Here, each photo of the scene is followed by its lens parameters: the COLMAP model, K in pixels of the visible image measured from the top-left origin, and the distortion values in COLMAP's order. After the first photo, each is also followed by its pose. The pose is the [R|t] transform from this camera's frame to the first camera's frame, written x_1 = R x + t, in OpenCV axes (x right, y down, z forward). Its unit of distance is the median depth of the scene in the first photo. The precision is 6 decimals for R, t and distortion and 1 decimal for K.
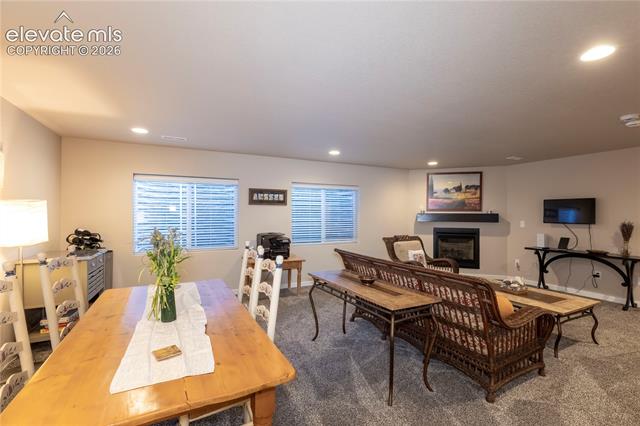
lens RADIAL K [[292.2, 0, 320.6], [0, 292.2, 215.3], [0, 0, 1]] dist [0.005883, -0.000254]
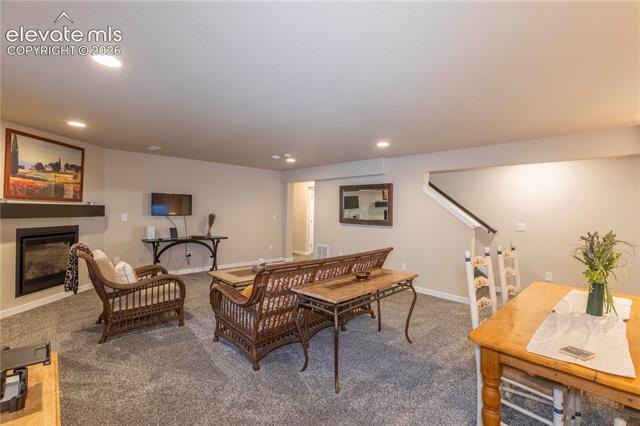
lens RADIAL K [[292.2, 0, 320.8], [0, 292.2, 210.1], [0, 0, 1]] dist [0.005883, -0.000254]
pose [[-0.304673, -0.010454, 0.952400, -0.349797], [-0.012182, 0.999901, 0.007078, -0.005719], [-0.952379, -0.009445, -0.304770, 0.658804]]
